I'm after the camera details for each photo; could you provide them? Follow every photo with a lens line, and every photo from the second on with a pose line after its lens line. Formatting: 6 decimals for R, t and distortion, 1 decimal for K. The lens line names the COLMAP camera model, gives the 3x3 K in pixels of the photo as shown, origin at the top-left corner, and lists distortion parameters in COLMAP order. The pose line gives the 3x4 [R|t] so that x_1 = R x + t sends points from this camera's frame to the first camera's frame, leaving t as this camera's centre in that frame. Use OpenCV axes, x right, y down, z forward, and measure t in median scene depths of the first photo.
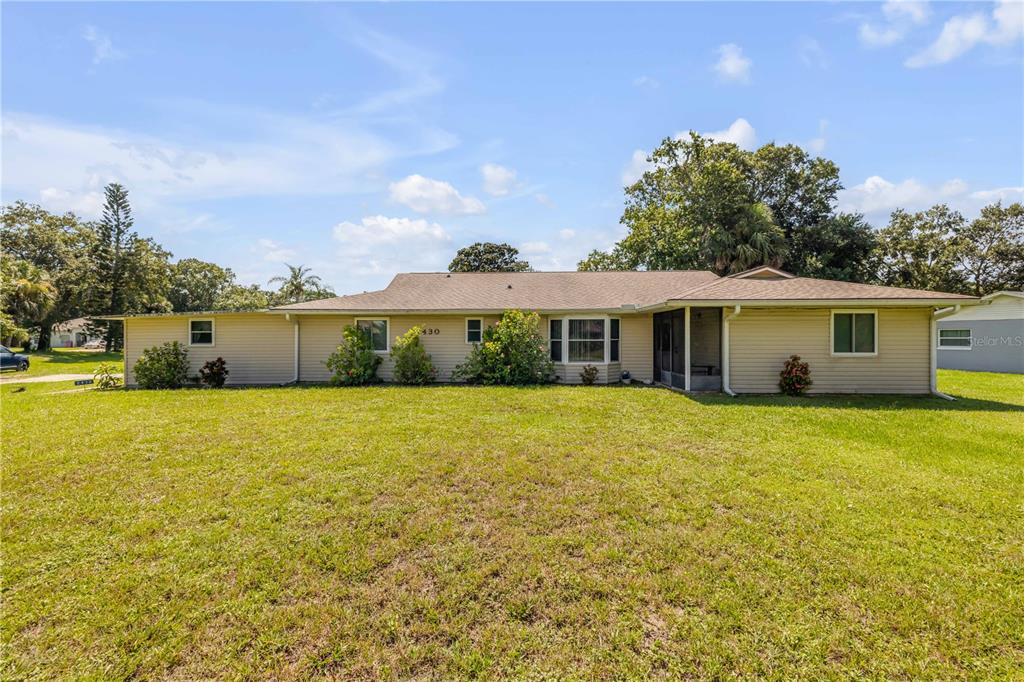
lens RADIAL K [[433.0, 0, 513.7], [0, 433.0, 334.1], [0, 0, 1]] dist [0.000704, 0.000154]
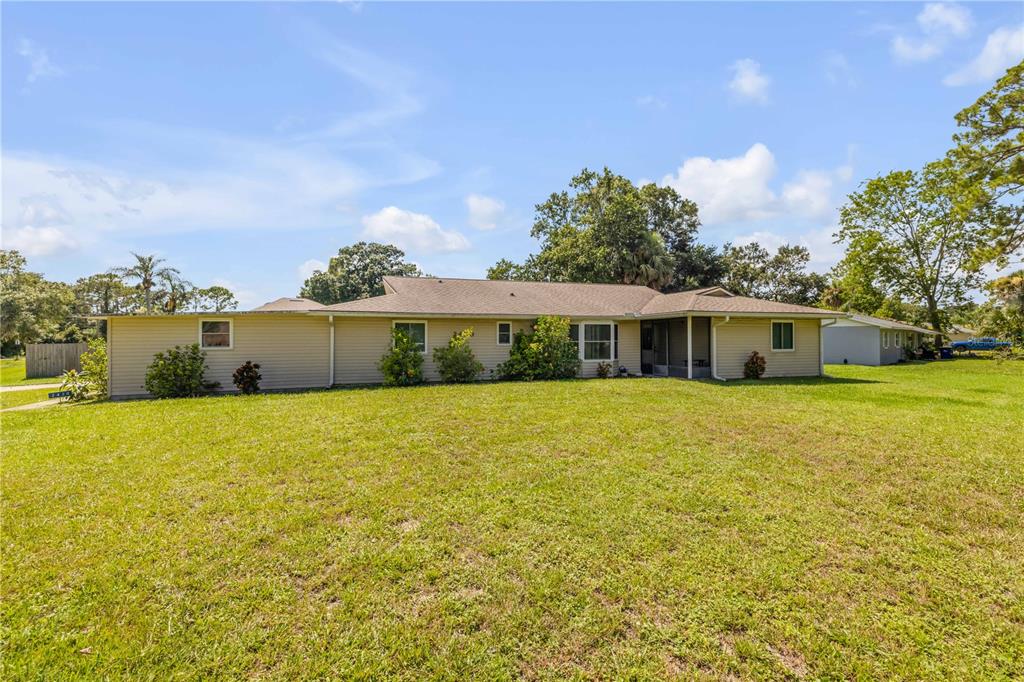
lens RADIAL K [[433.0, 0, 513.7], [0, 433.0, 334.1], [0, 0, 1]] dist [0.000704, 0.000154]
pose [[0.942695, 0.003280, 0.333639, -0.439022], [-0.000638, 0.999968, -0.008029, 0.003124], [-0.333654, 0.007356, 0.942667, -0.067229]]
